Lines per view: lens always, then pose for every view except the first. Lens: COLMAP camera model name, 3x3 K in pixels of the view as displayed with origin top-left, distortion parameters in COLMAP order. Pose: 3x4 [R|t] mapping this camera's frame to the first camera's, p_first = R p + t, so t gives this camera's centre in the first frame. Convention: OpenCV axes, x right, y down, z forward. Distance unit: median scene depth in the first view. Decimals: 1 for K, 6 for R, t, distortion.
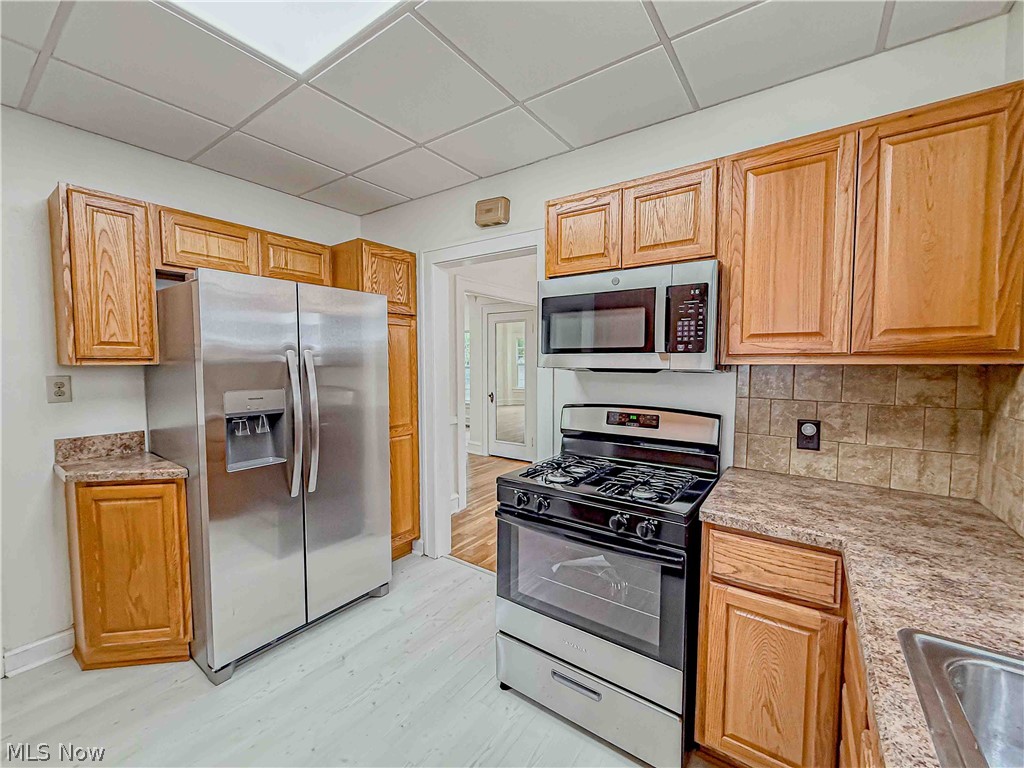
lens RADIAL K [[419.5, 0, 512.0], [0, 419.5, 384.0], [0, 0, 1]] dist [0.000110, 0.000020]
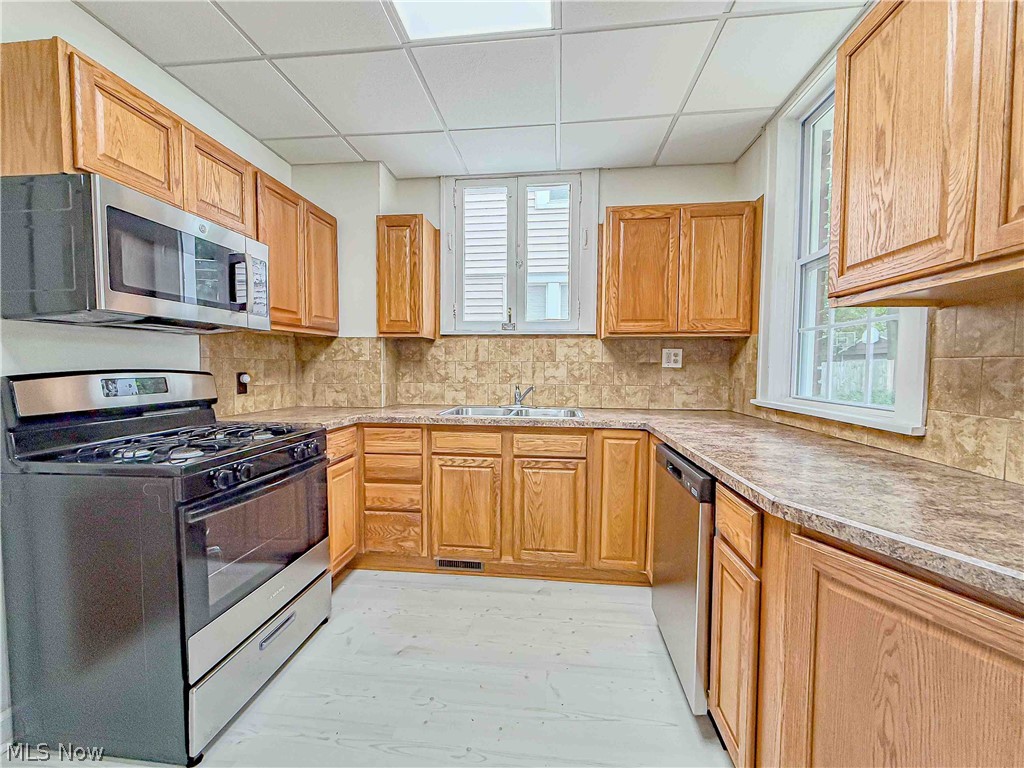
lens RADIAL K [[419.5, 0, 512.0], [0, 419.5, 384.0], [0, 0, 1]] dist [0.000110, 0.000020]
pose [[-0.485806, -0.042142, 0.873050, -0.982039], [0.042843, 0.996488, 0.071940, 0.066673], [-0.873016, 0.072353, -0.482294, 0.938363]]
